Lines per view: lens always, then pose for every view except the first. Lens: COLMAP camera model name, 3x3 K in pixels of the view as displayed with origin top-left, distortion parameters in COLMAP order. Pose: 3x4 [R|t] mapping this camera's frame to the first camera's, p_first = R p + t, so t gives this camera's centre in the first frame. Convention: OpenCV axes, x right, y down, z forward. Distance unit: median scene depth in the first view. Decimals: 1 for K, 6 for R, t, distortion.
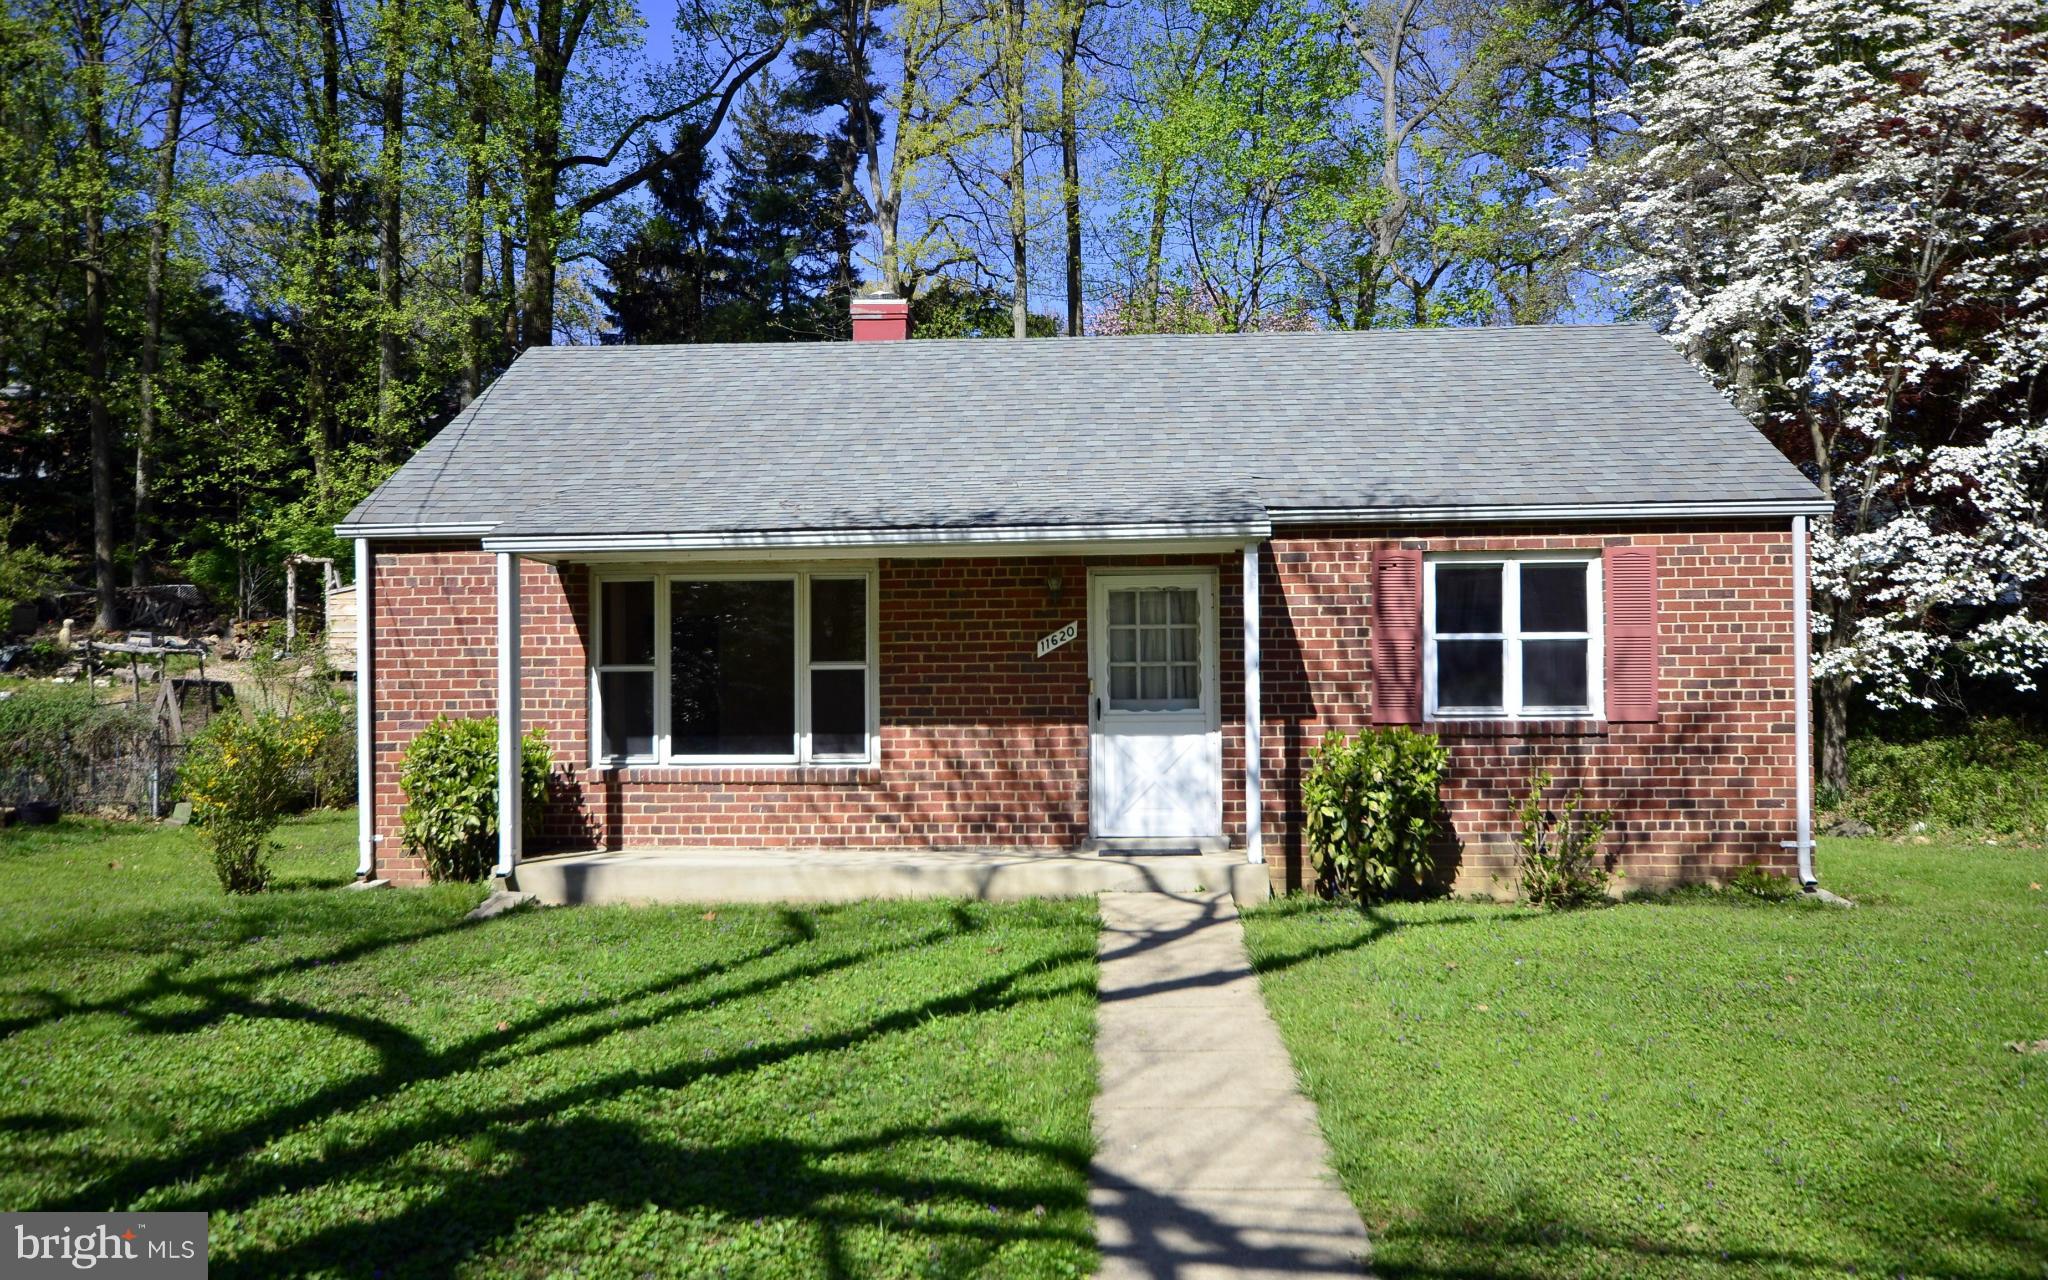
lens RADIAL K [[1357.3, 0, 1024.3], [0, 1357.3, 723.5], [0, 0, 1]] dist [0.007430, 0.004437]
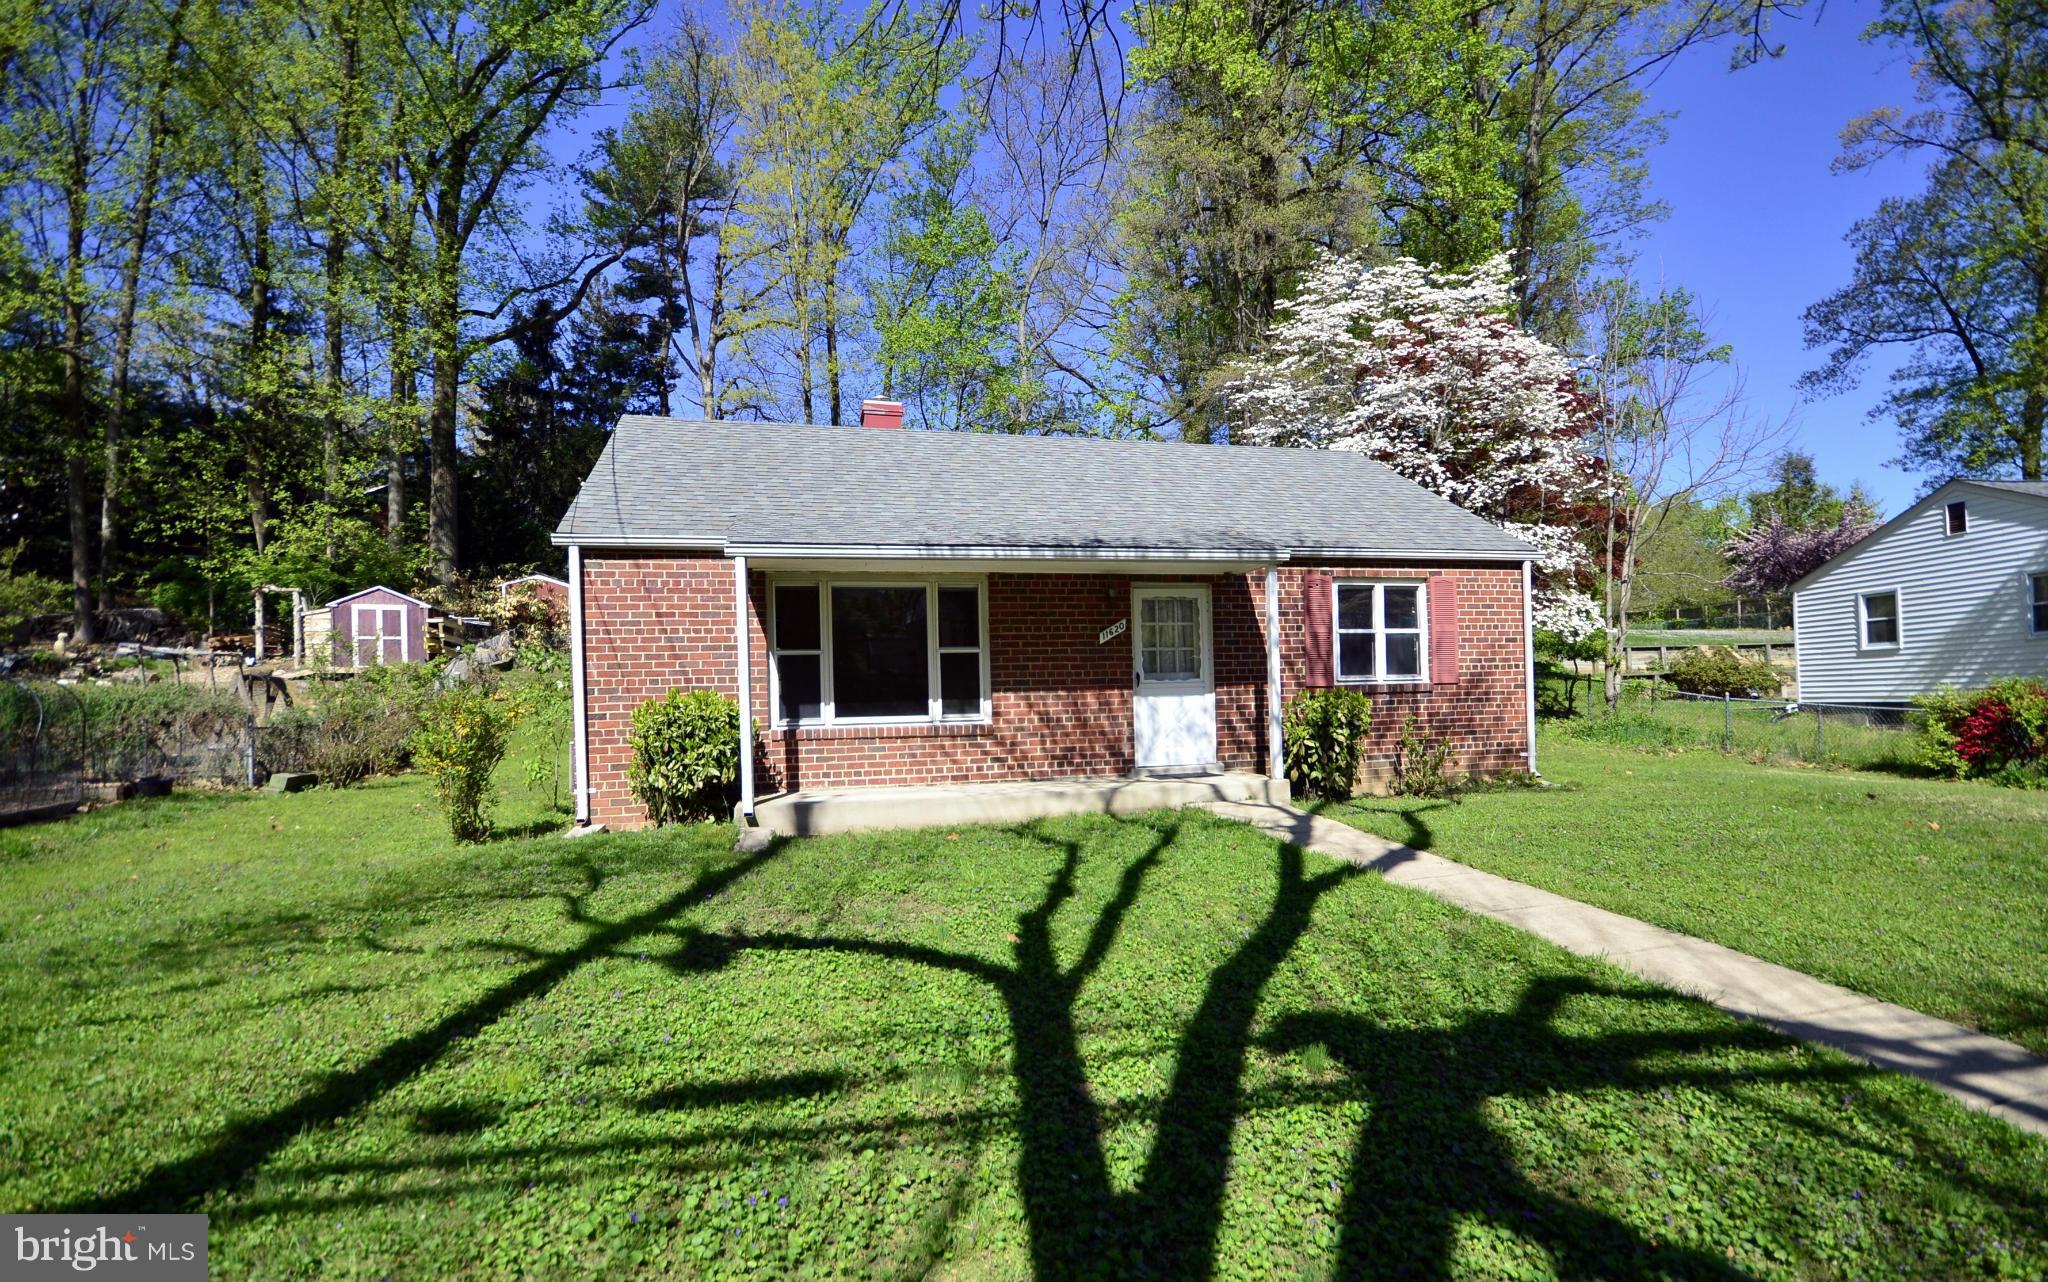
lens RADIAL K [[830.0, 0, 1023.8], [0, 830.0, 706.1], [0, 0, 1]] dist [-0.003763, -0.000345]
pose [[0.959720, -0.019365, 0.280291, -0.313183], [0.019007, 0.999811, 0.003997, 0.012306], [-0.280315, 0.001492, 0.959907, 0.174540]]
